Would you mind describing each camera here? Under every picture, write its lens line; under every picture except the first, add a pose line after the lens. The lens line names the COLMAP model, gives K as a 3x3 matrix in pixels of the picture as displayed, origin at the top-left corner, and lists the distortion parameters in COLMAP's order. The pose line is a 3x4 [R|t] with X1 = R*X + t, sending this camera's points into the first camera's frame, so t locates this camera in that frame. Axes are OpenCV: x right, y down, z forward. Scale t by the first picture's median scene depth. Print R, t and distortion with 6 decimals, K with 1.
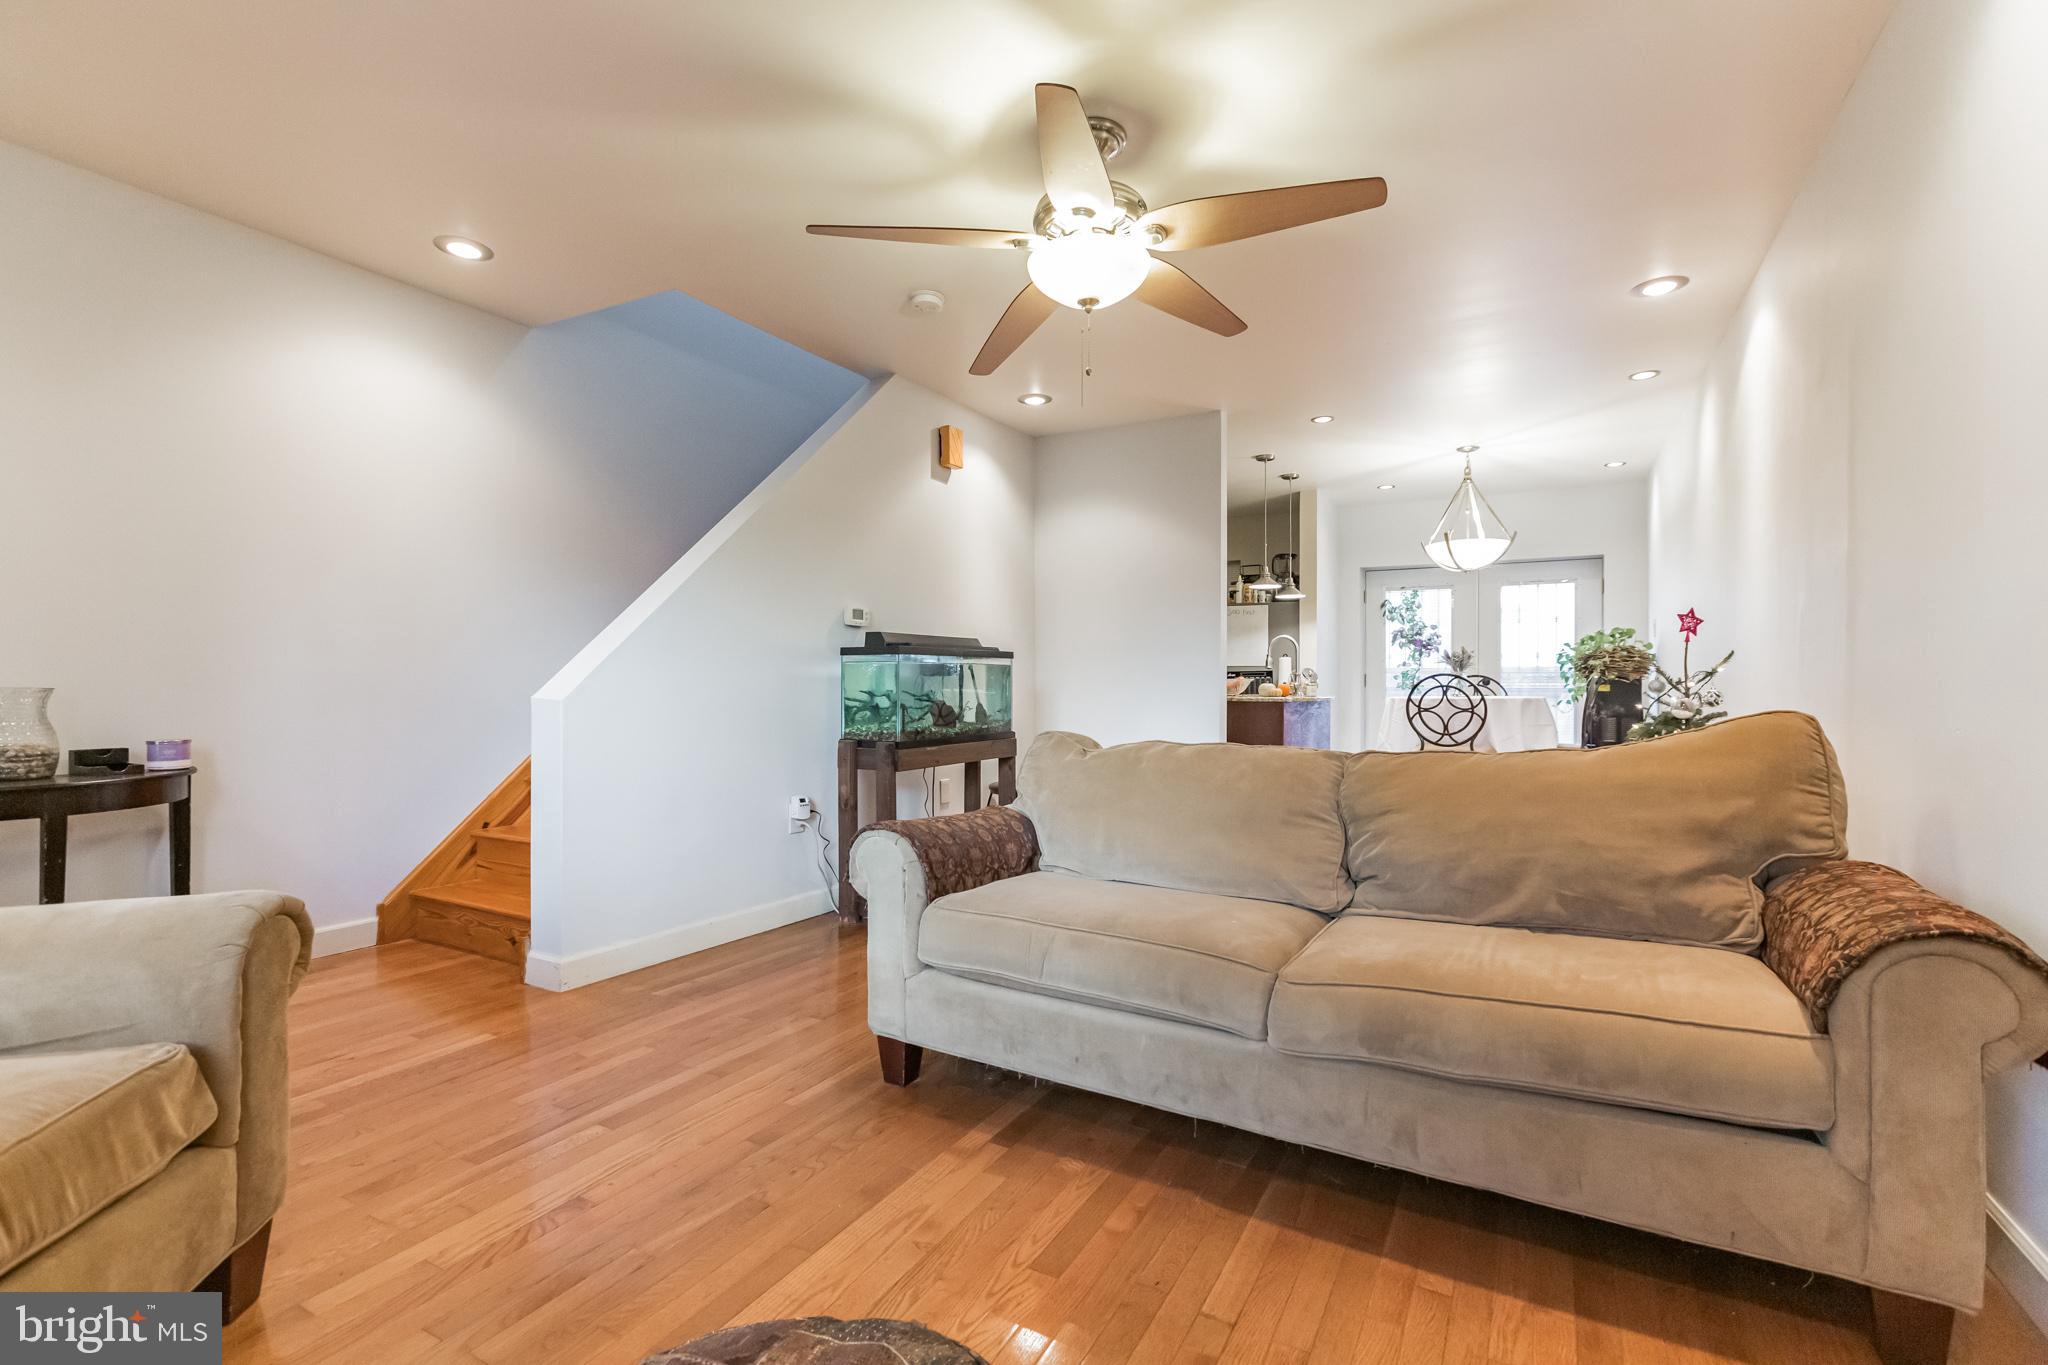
lens RADIAL K [[918.2, 0, 1024.0], [0, 918.2, 682.5], [0, 0, 1]] dist [0.001044, 0.000185]
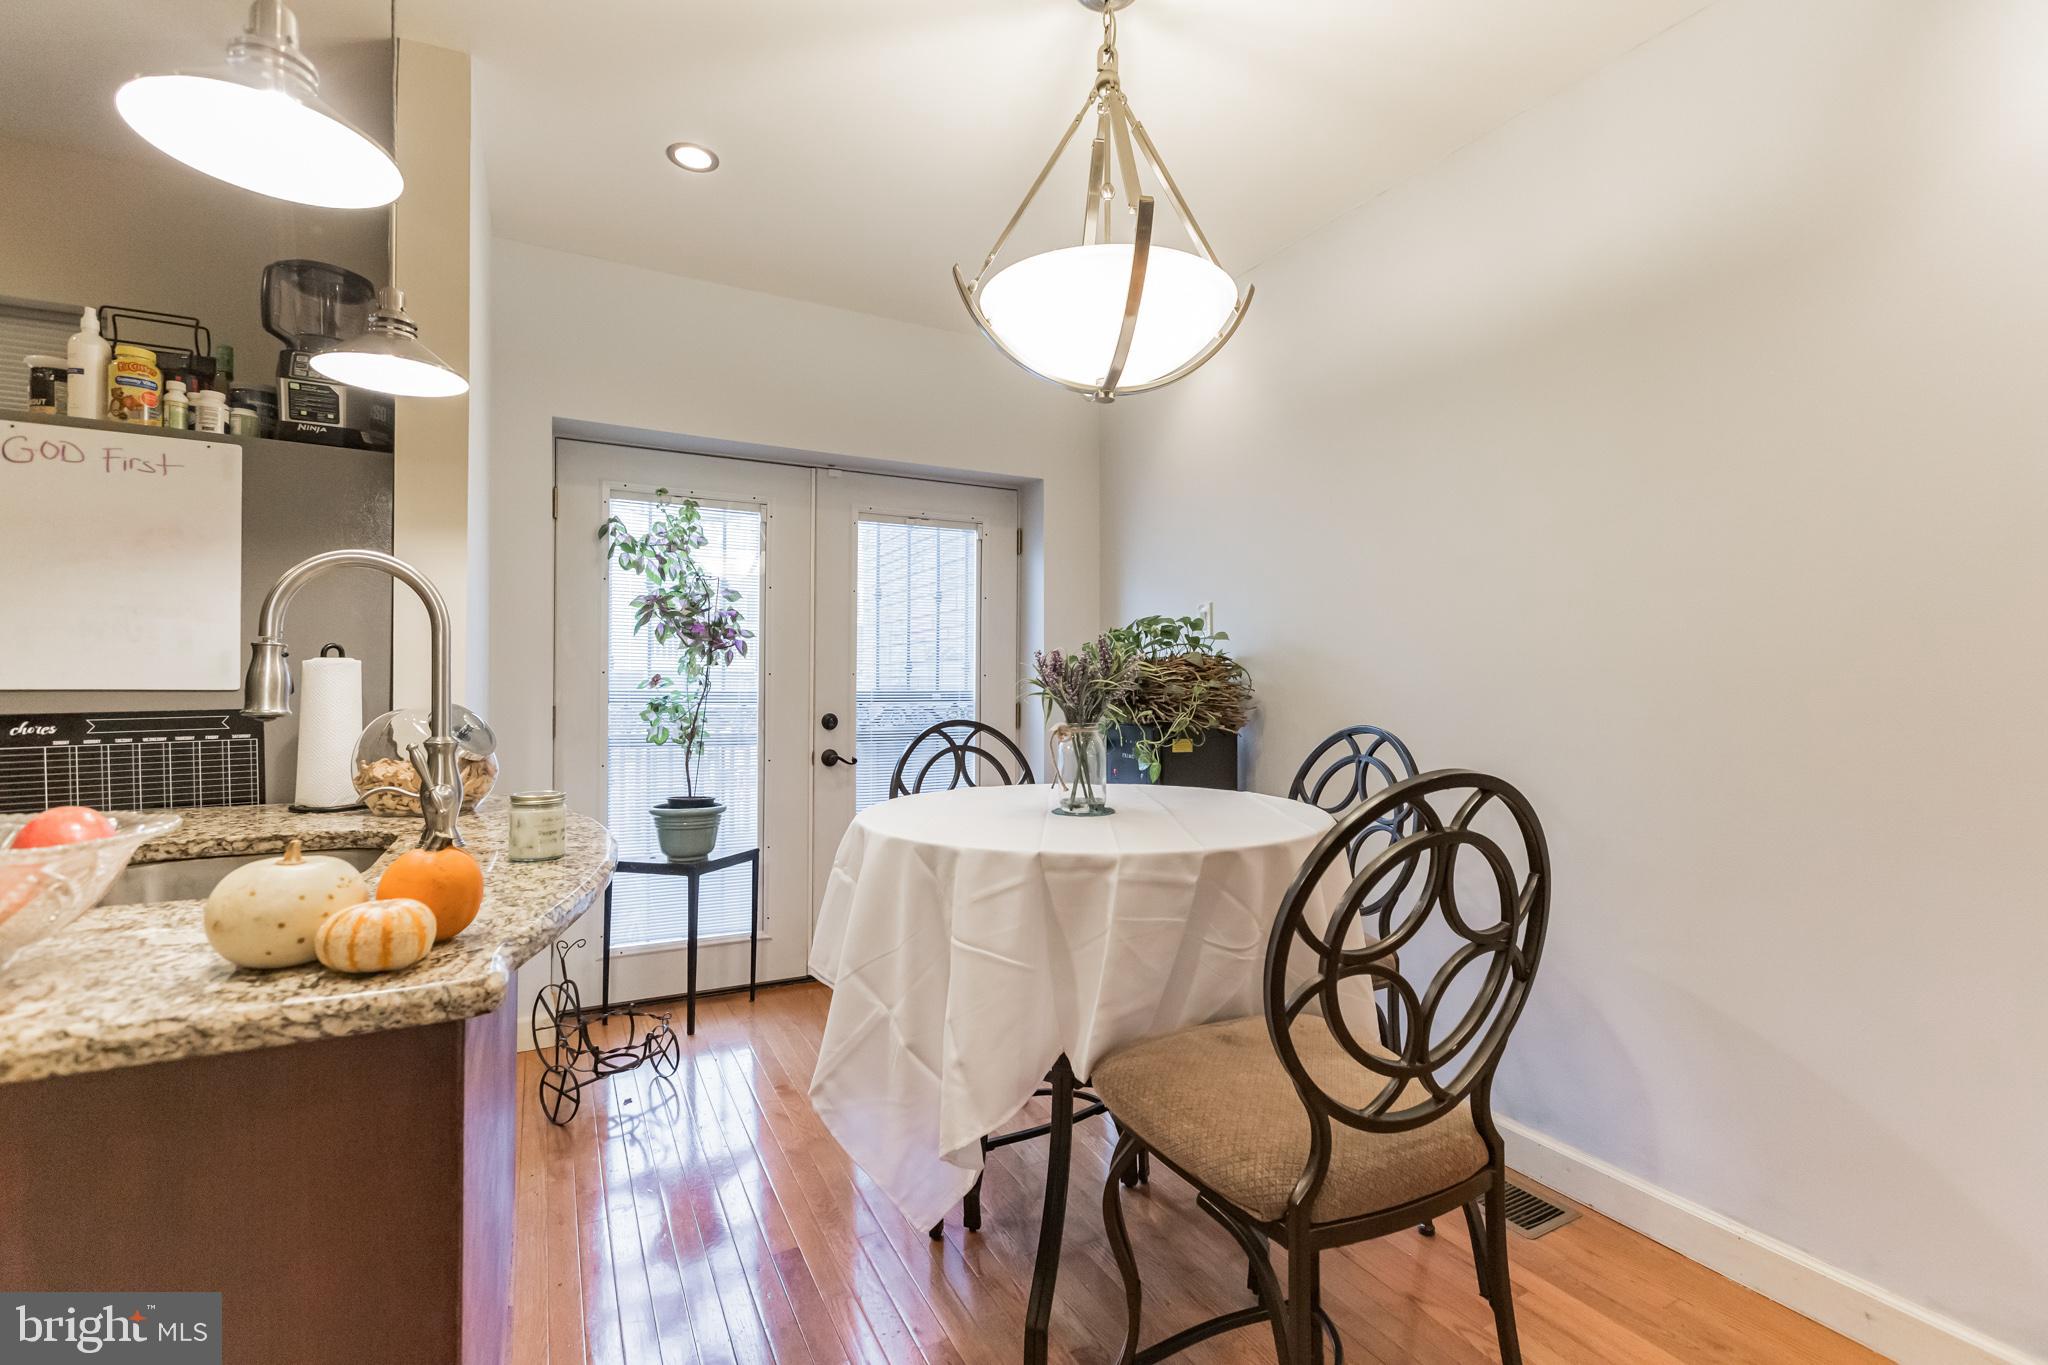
lens RADIAL K [[916.4, 0, 1027.9], [0, 916.4, 673.2], [0, 0, 1]] dist [0.000434, 0.000000]
pose [[0.540907, 0.010308, 0.841019, 0.237105], [-0.006503, 0.999946, -0.008073, -0.030652], [-0.841057, -0.001103, 0.540945, 0.960907]]
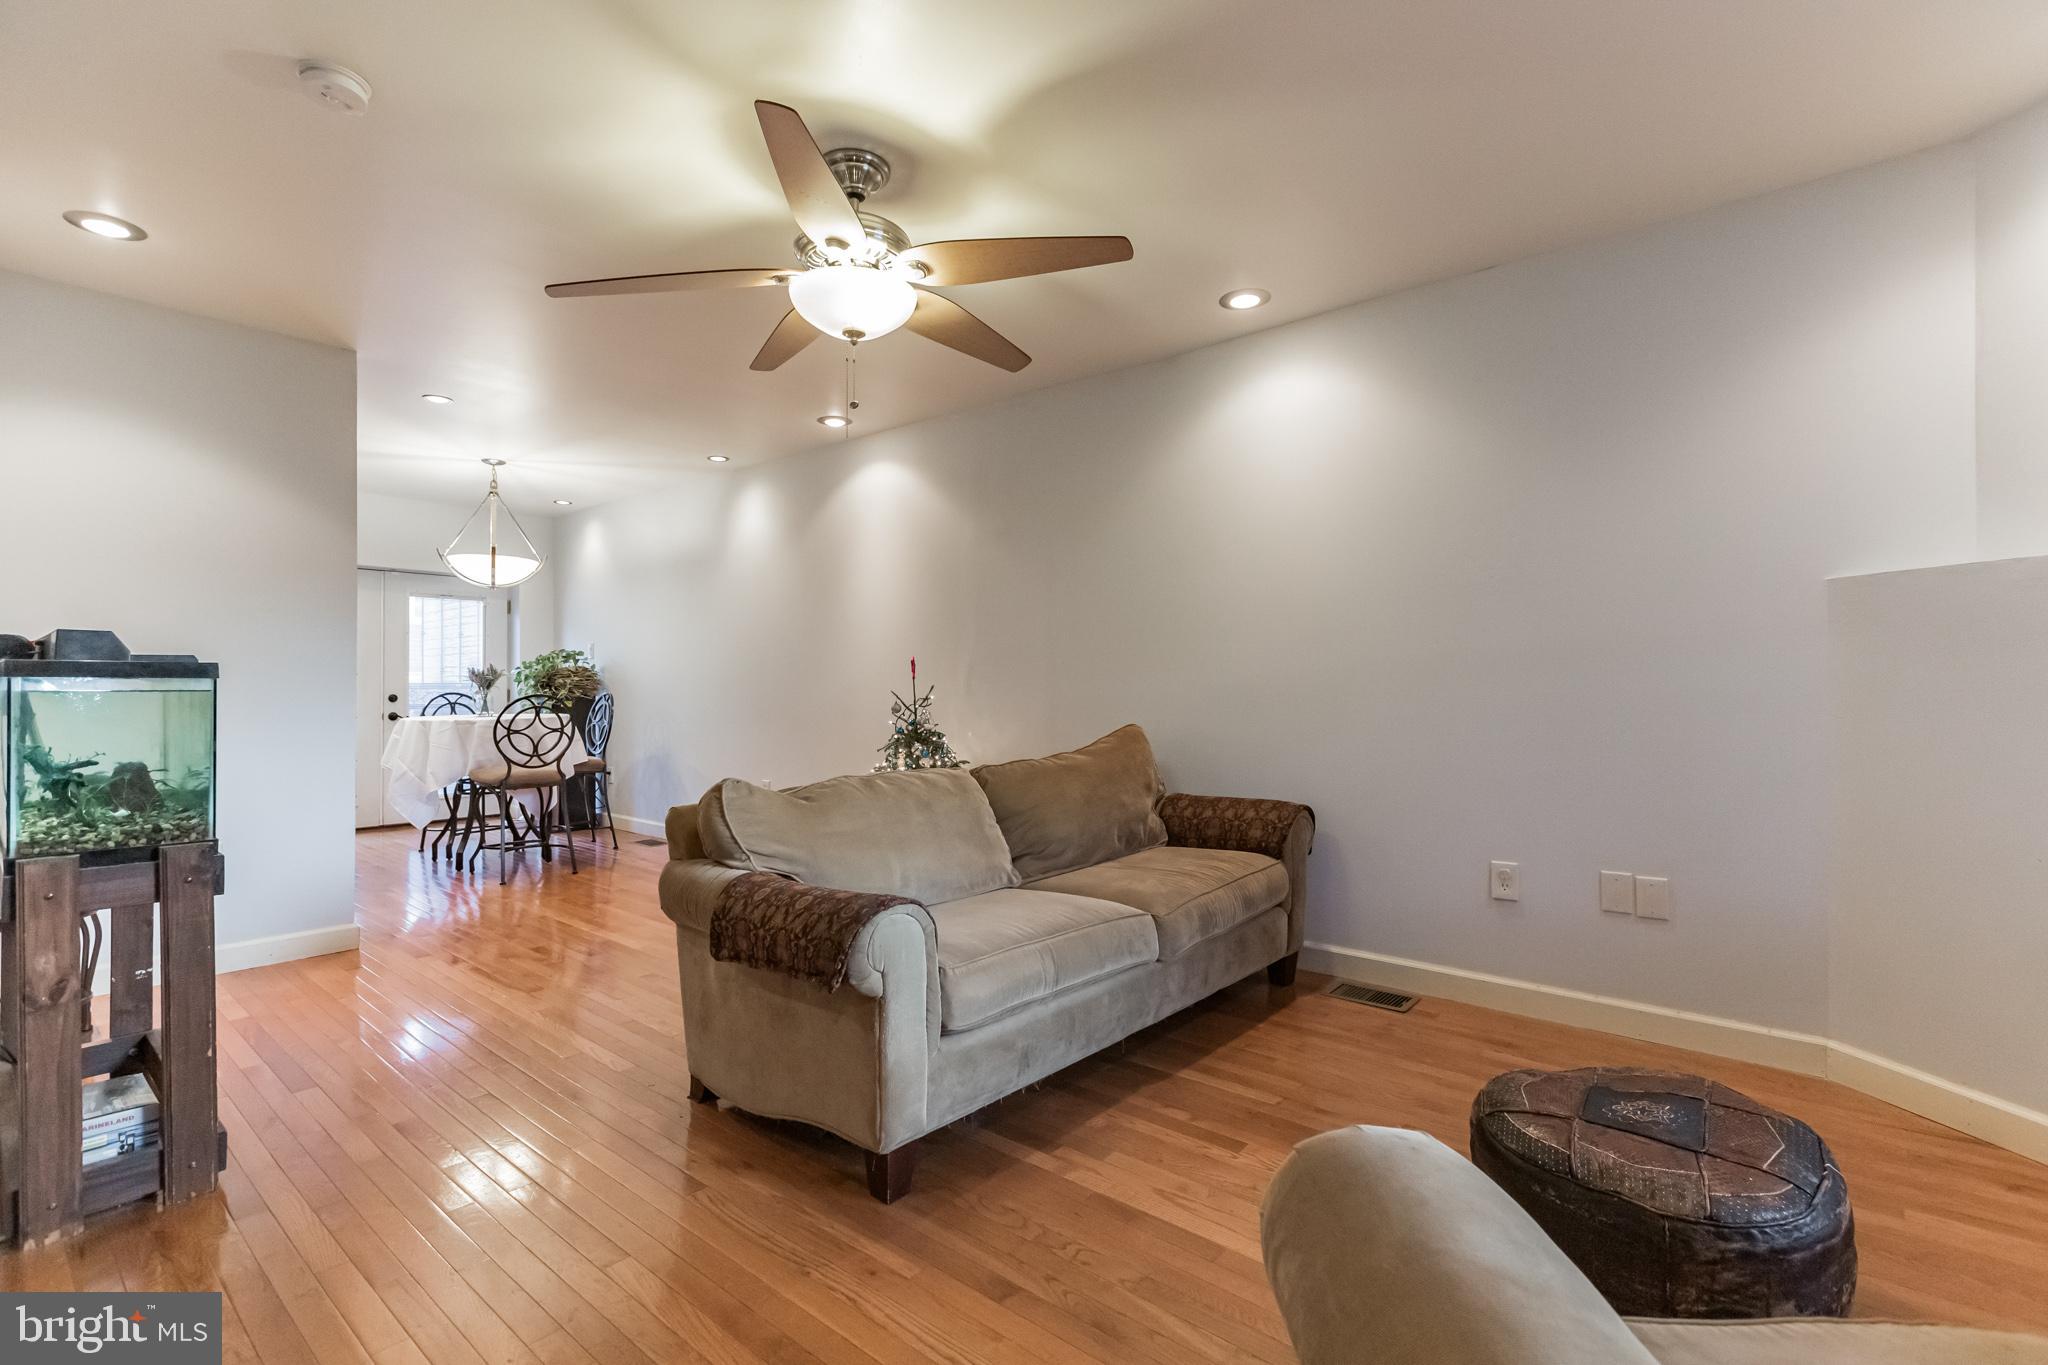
lens RADIAL K [[905.6, 0, 1018.4], [0, 905.6, 682.7], [0, 0, 1]] dist [0.000510, 0.000121]
pose [[0.185746, 0.007532, 0.982569, -0.401906], [-0.003521, 0.999969, -0.006999, -0.016862], [-0.982591, -0.002159, 0.185767, 0.307814]]
